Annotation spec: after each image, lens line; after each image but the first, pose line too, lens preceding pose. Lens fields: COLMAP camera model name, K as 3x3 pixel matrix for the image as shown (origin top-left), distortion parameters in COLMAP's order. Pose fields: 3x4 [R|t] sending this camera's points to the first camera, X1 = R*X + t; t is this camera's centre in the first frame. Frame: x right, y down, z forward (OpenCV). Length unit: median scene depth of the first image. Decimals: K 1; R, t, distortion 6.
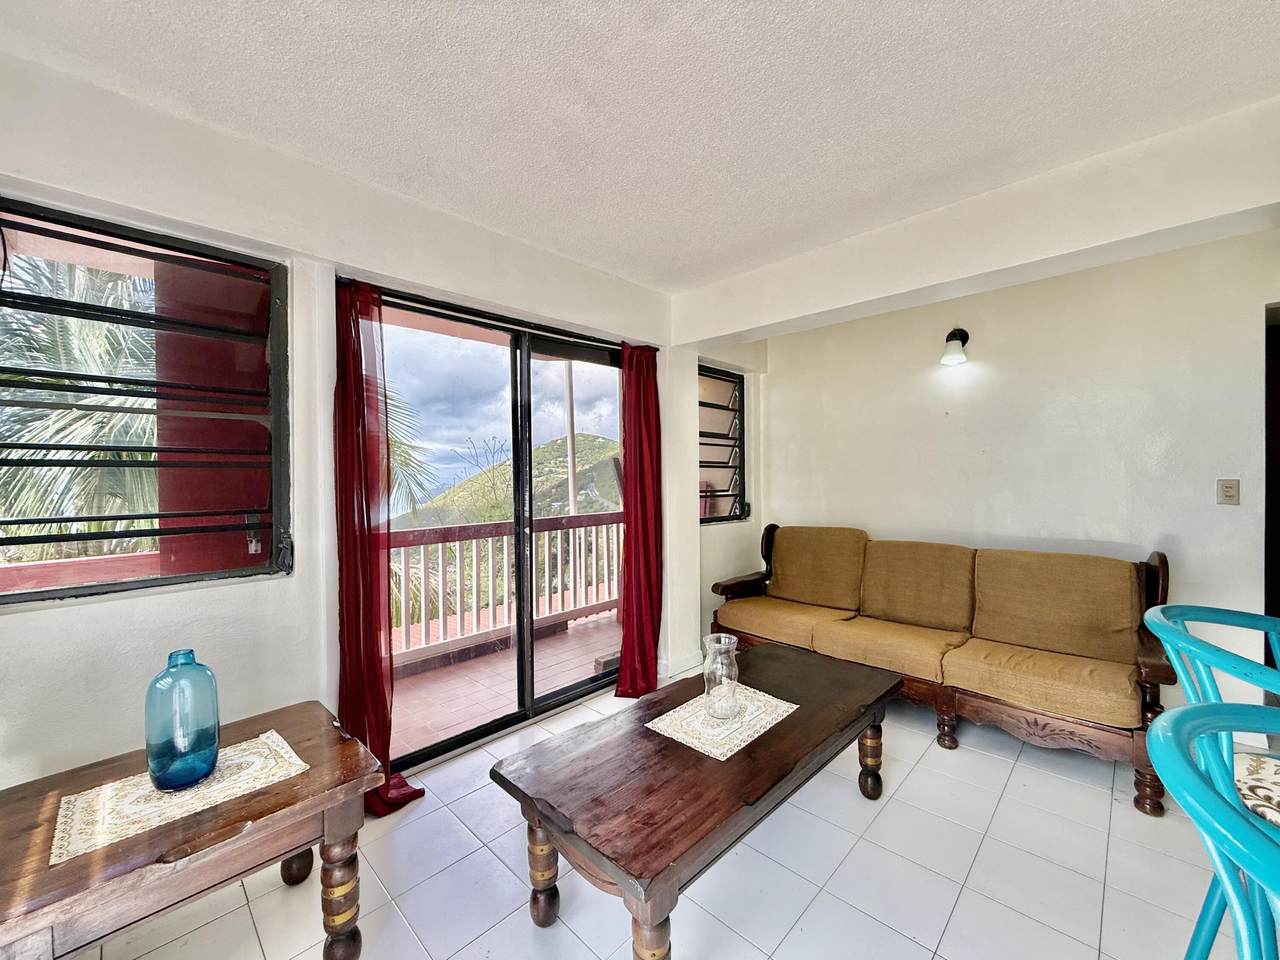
lens RADIAL K [[508.9, 0, 637.6], [0, 508.9, 480.4], [0, 0, 1]] dist [-0.001787, 0.000019]
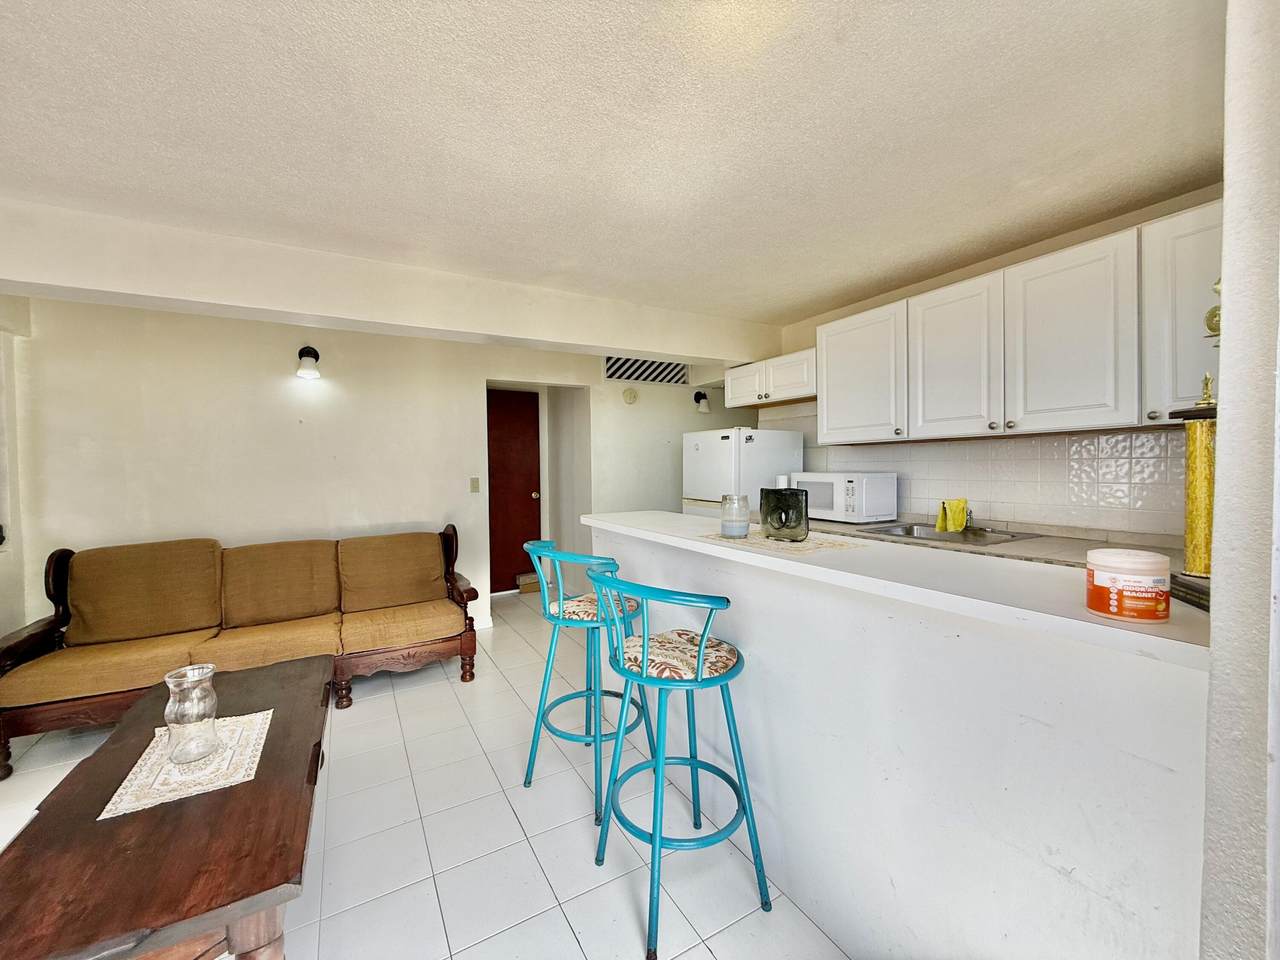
lens RADIAL K [[508.9, 0, 637.6], [0, 508.9, 480.4], [0, 0, 1]] dist [-0.001787, 0.000019]
pose [[0.262818, -0.023176, 0.964567, -0.291680], [0.021667, 0.999601, 0.018114, -0.010473], [-0.964602, 0.016139, 0.263215, 0.015407]]
